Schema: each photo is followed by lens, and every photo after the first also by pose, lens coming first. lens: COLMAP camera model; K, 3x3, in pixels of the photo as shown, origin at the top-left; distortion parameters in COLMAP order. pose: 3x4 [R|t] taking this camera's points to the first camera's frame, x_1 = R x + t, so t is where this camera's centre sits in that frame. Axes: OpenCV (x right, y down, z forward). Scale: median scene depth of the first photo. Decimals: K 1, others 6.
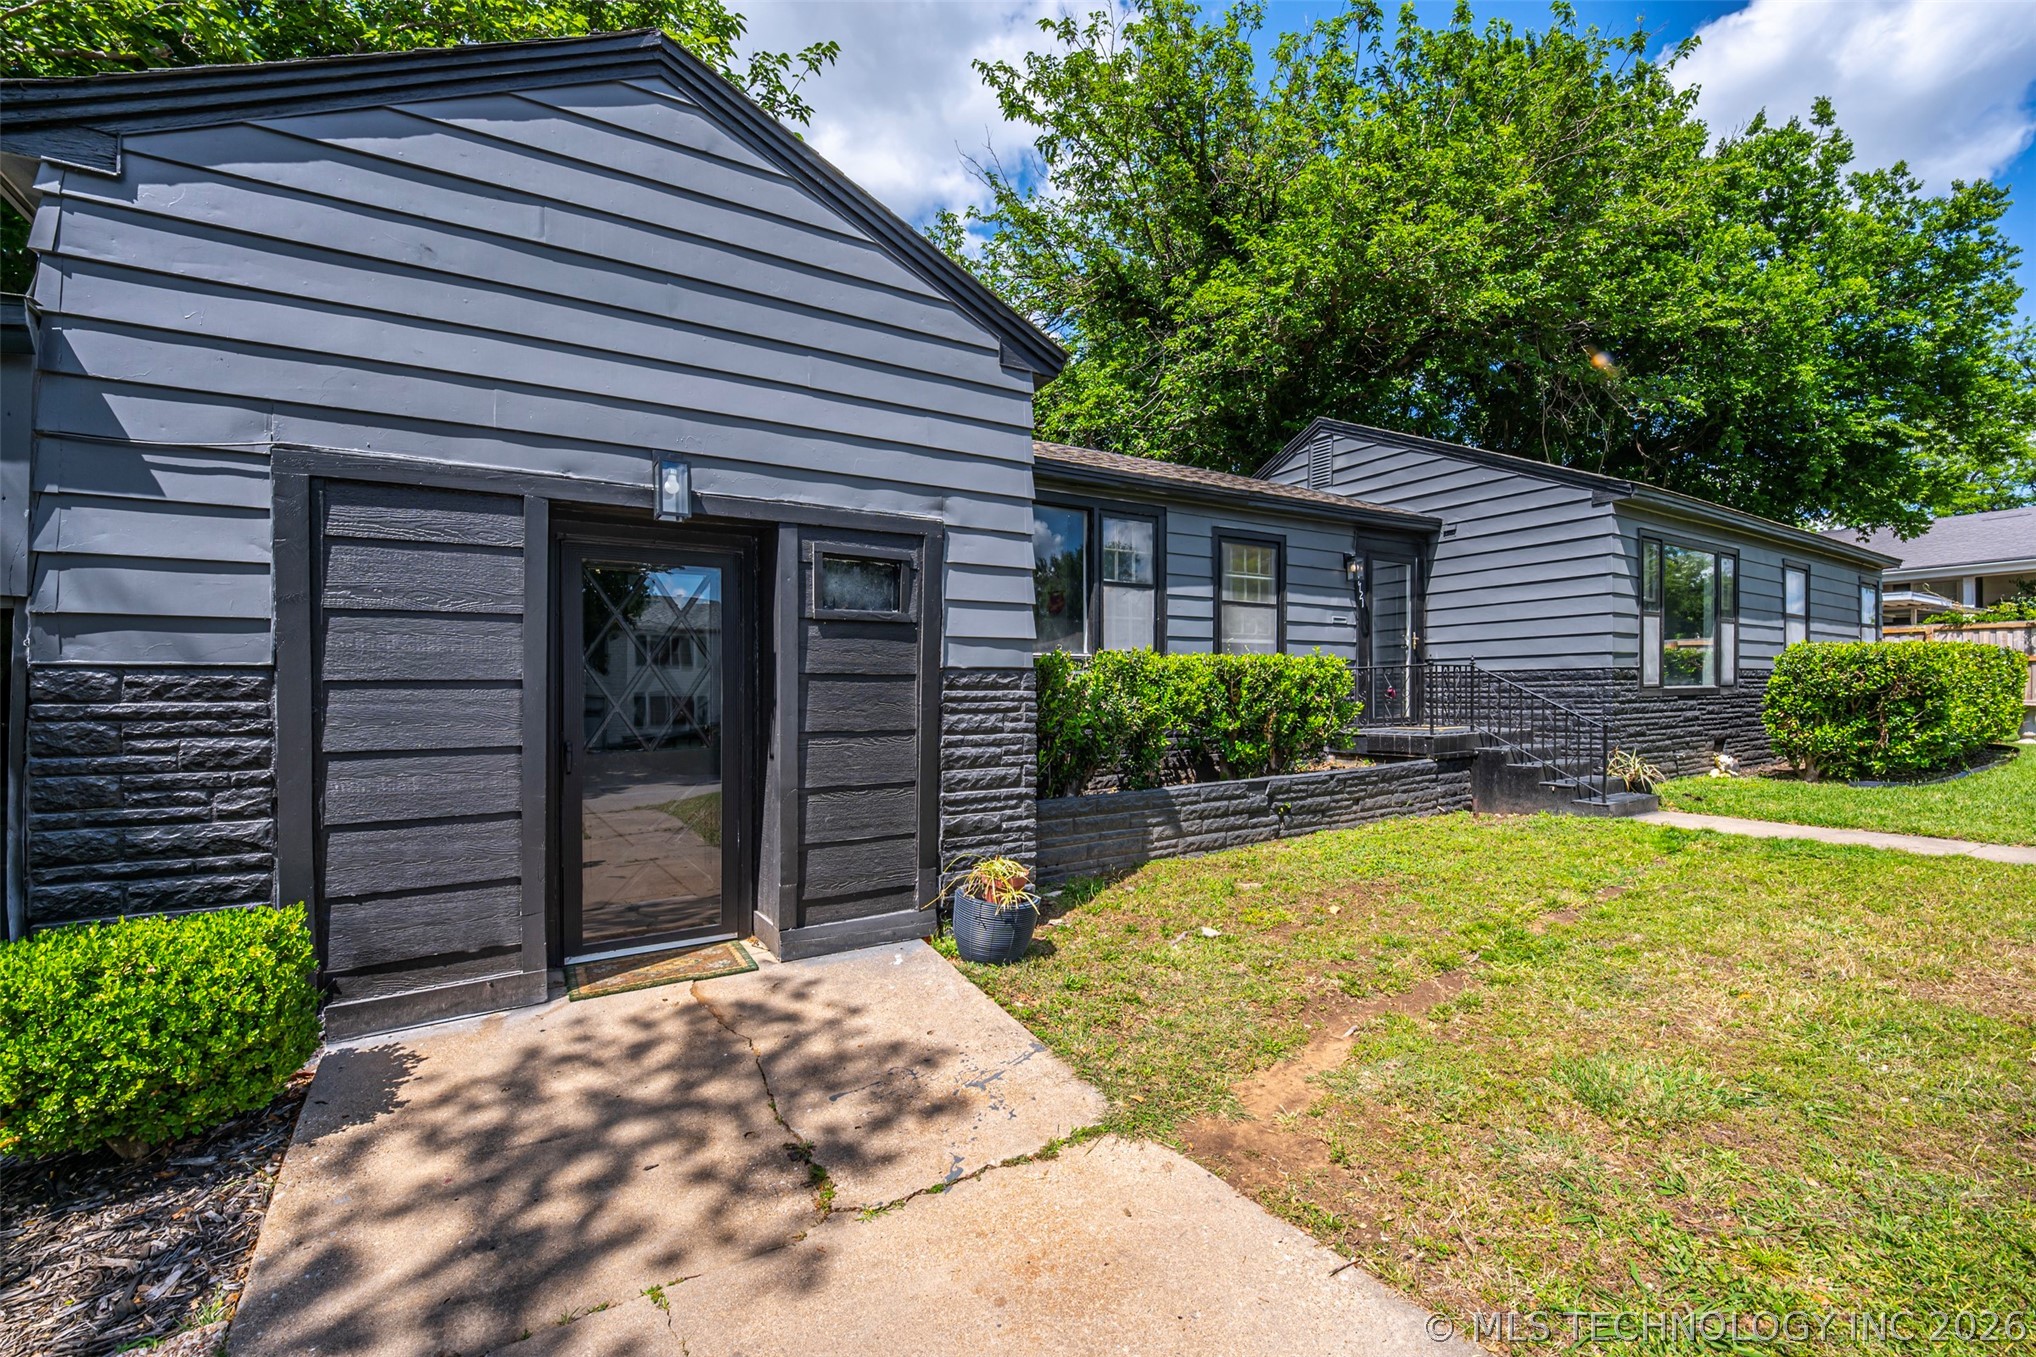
lens RADIAL K [[830.1, 0, 1018.0], [0, 830.1, 678.5], [0, 0, 1]] dist [0.000720, -0.000144]
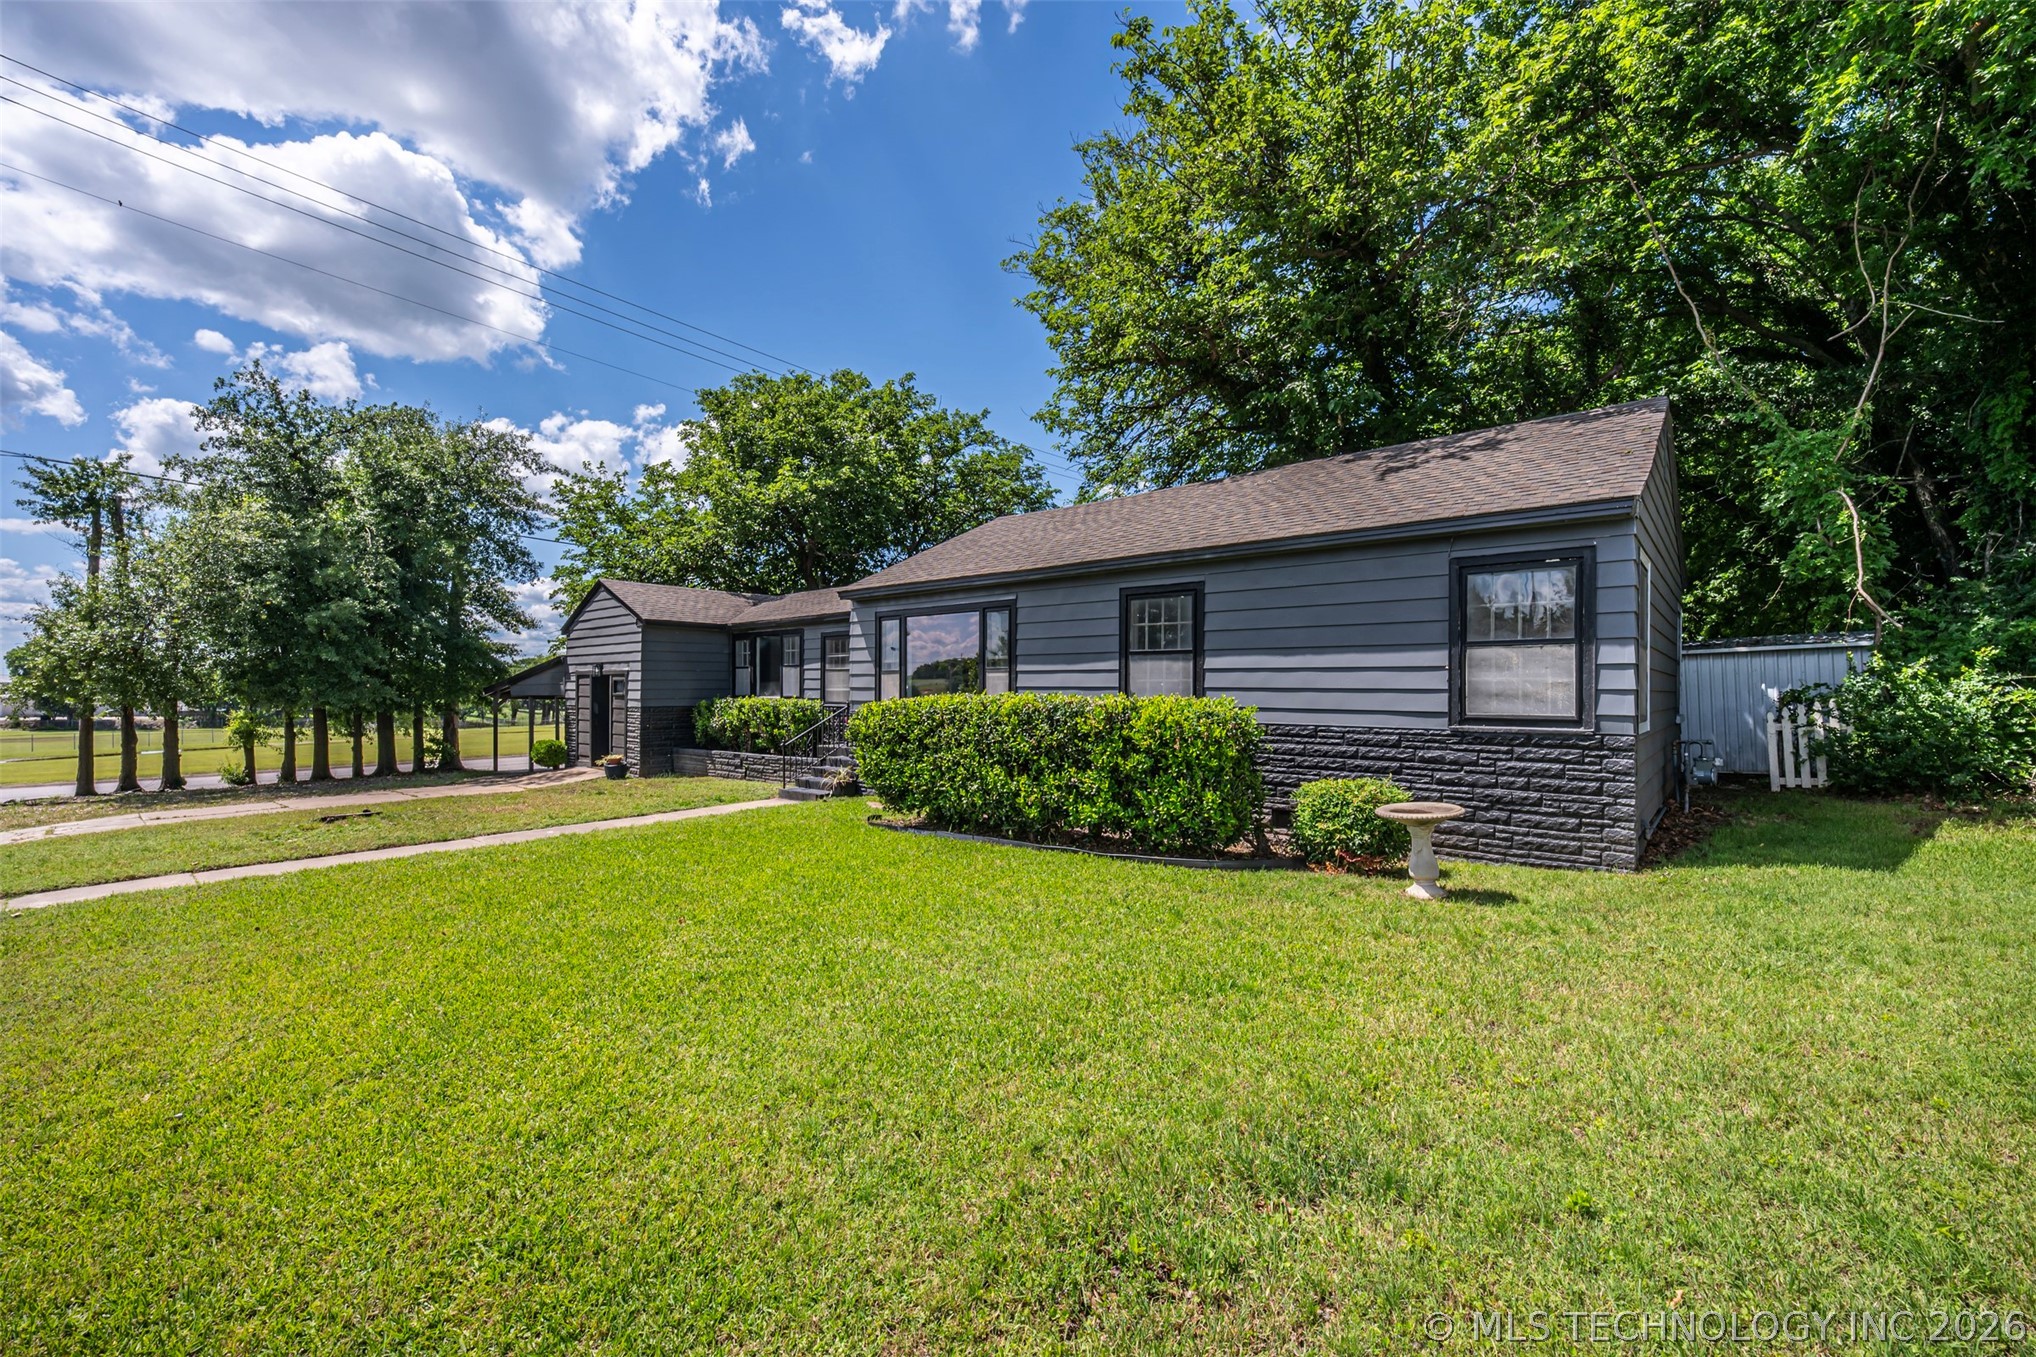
lens RADIAL K [[789.8, 0, 1007.1], [0, 789.8, 675.0], [0, 0, 1]] dist [0.000641, 0.000023]
pose [[0.320883, -0.007399, -0.947090, 2.290326], [0.011137, 0.999930, -0.004039, -0.072568], [0.947053, -0.009252, 0.320943, 0.853670]]
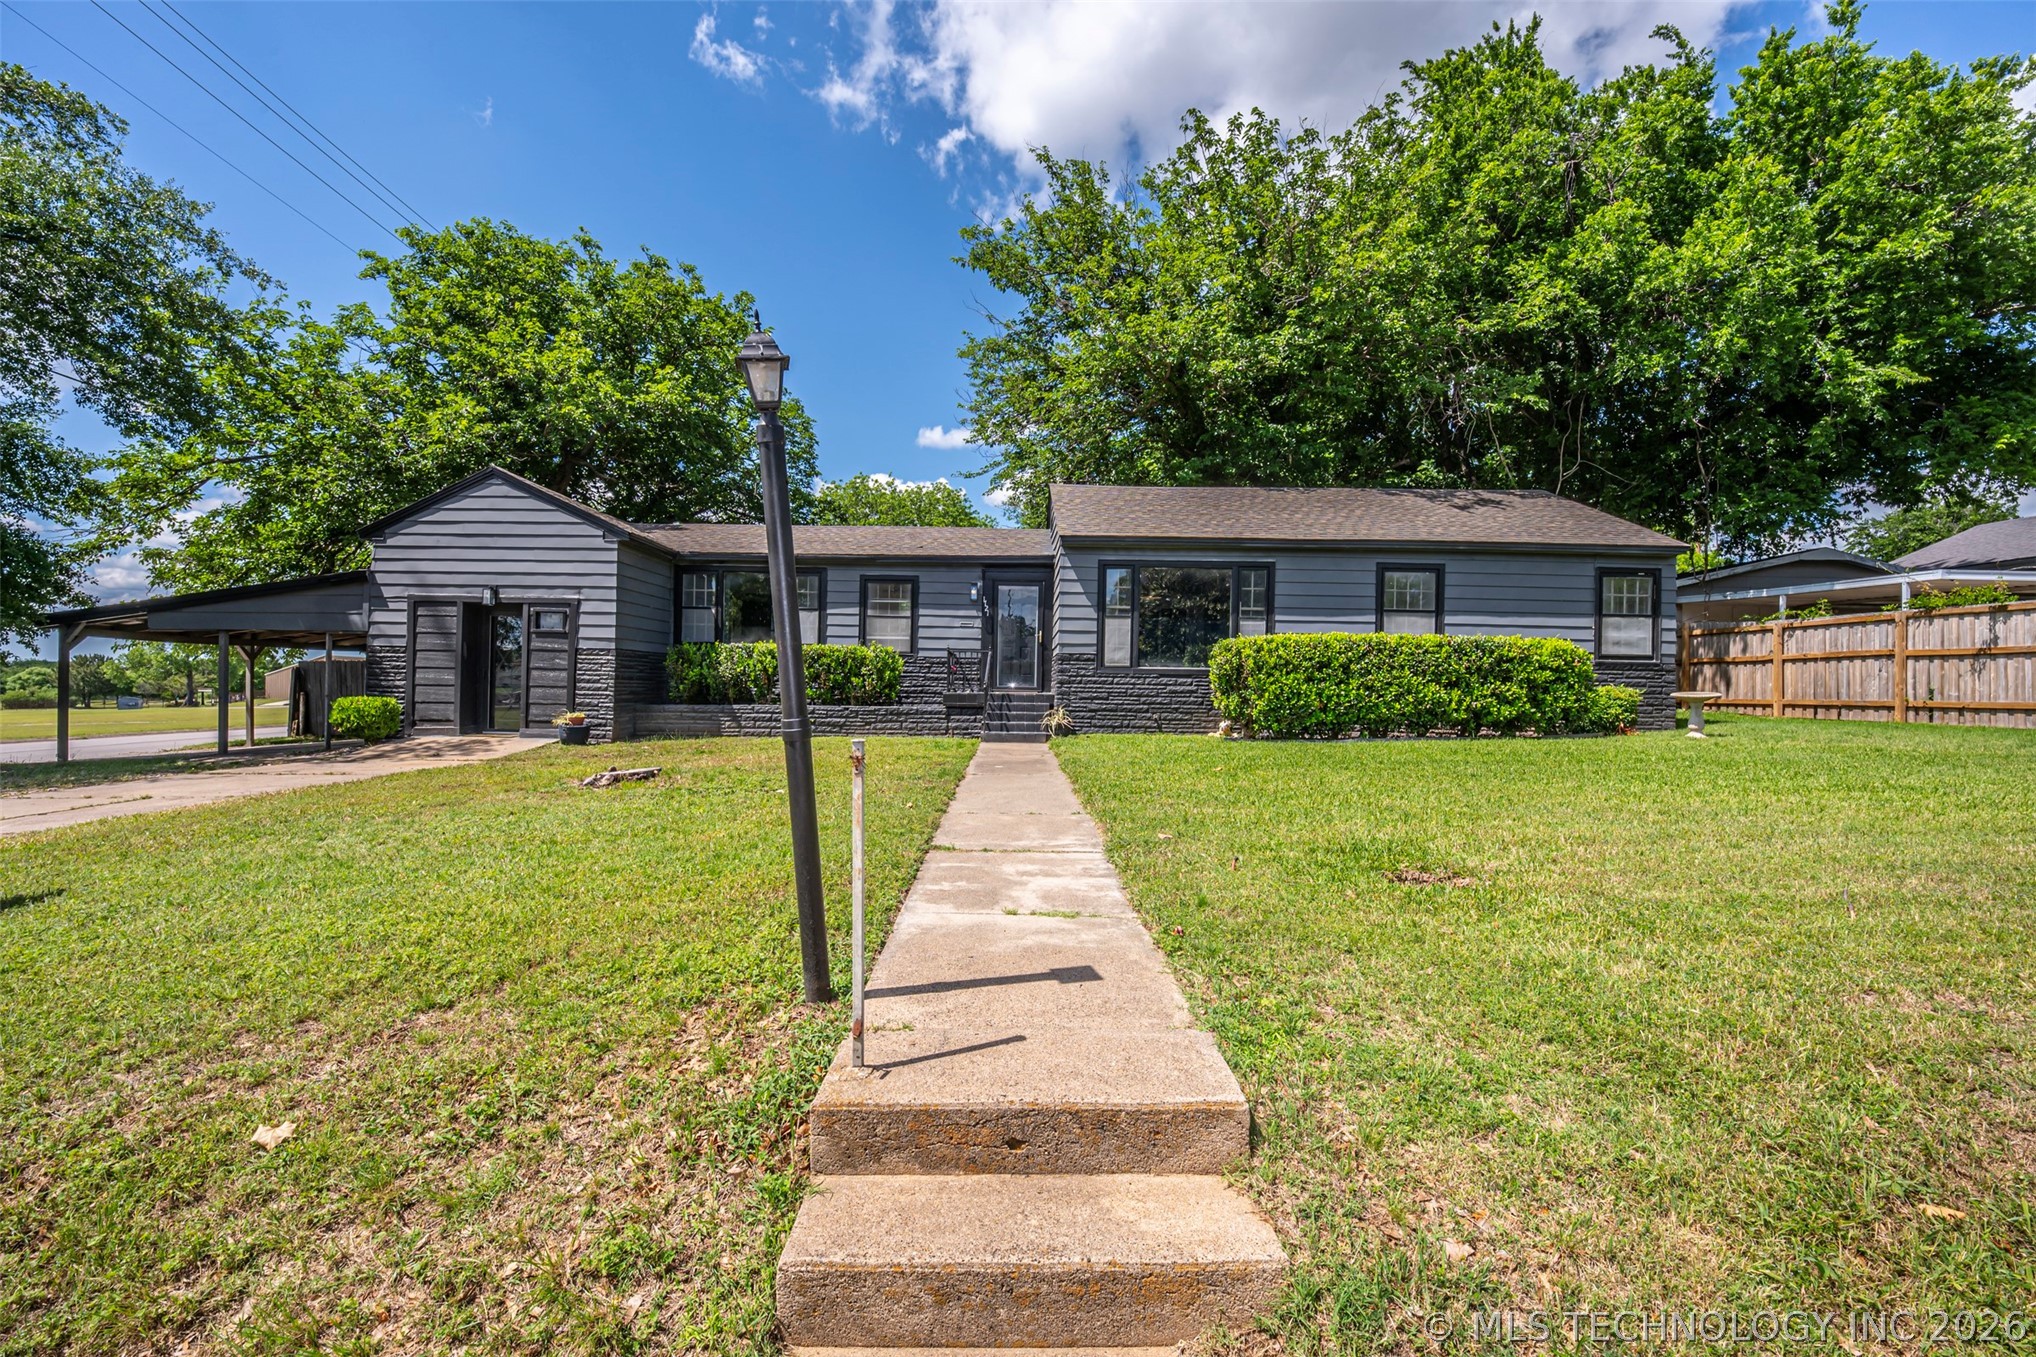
lens RADIAL K [[782.4, 0, 994.3], [0, 782.4, 680.8], [0, 0, 1]] dist [-0.000428, -0.000110]
pose [[0.844866, 0.019896, -0.534608, 1.470947], [-0.017042, 0.999802, 0.010278, 0.027242], [0.534706, 0.000427, 0.845038, -0.304073]]
